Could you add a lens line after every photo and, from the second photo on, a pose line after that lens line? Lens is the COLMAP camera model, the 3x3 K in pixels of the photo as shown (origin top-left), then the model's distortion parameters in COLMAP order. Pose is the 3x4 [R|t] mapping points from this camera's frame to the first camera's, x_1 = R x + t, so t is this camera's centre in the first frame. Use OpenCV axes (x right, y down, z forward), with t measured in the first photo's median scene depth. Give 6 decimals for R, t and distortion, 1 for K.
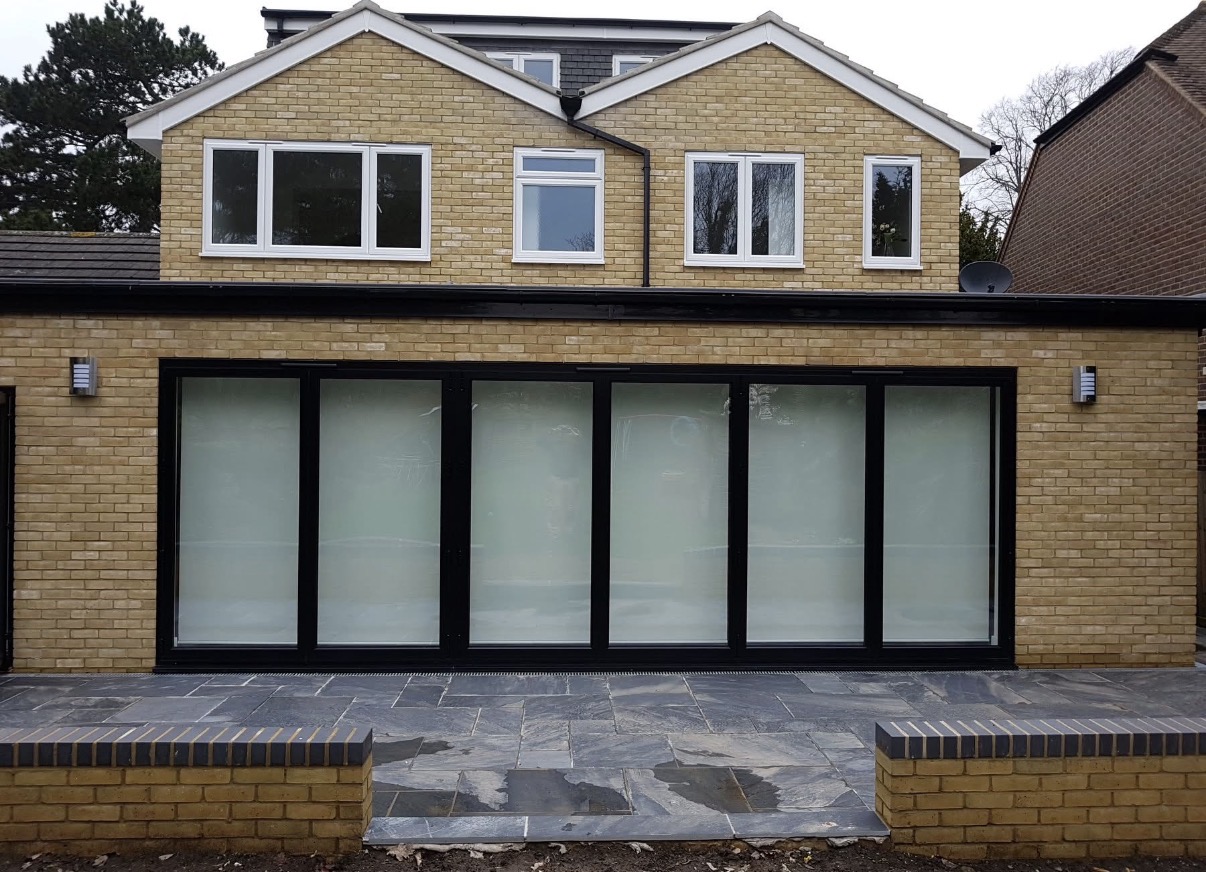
lens RADIAL K [[979.9, 0, 603.0], [0, 979.9, 436.0], [0, 0, 1]] dist [-0.007571, -0.011665]
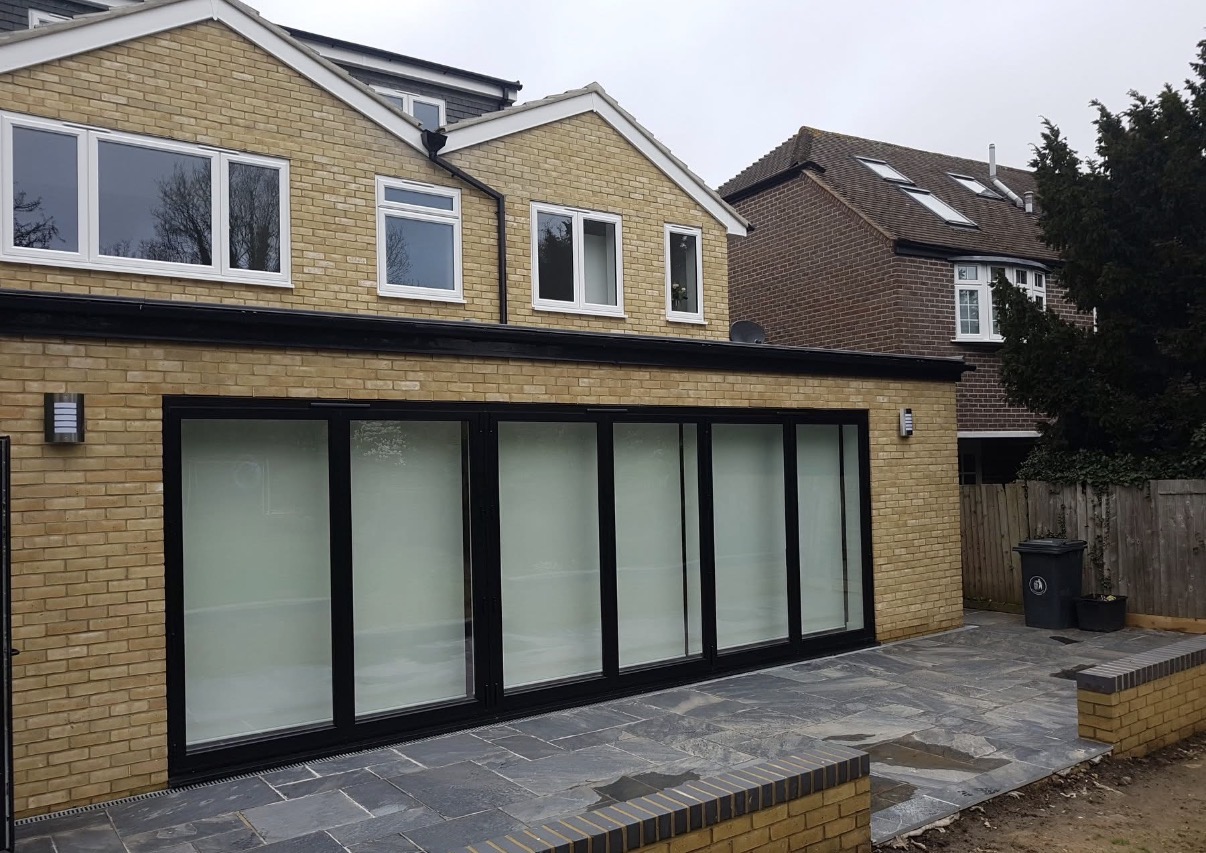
lens RADIAL K [[980.8, 0, 600.9], [0, 980.8, 447.4], [0, 0, 1]] dist [-0.013720, 0.011515]
pose [[0.831365, -0.018746, 0.555411, -0.583326], [0.031479, 0.999415, -0.013388, -0.014206], [-0.554835, 0.028614, 0.831468, 0.126000]]
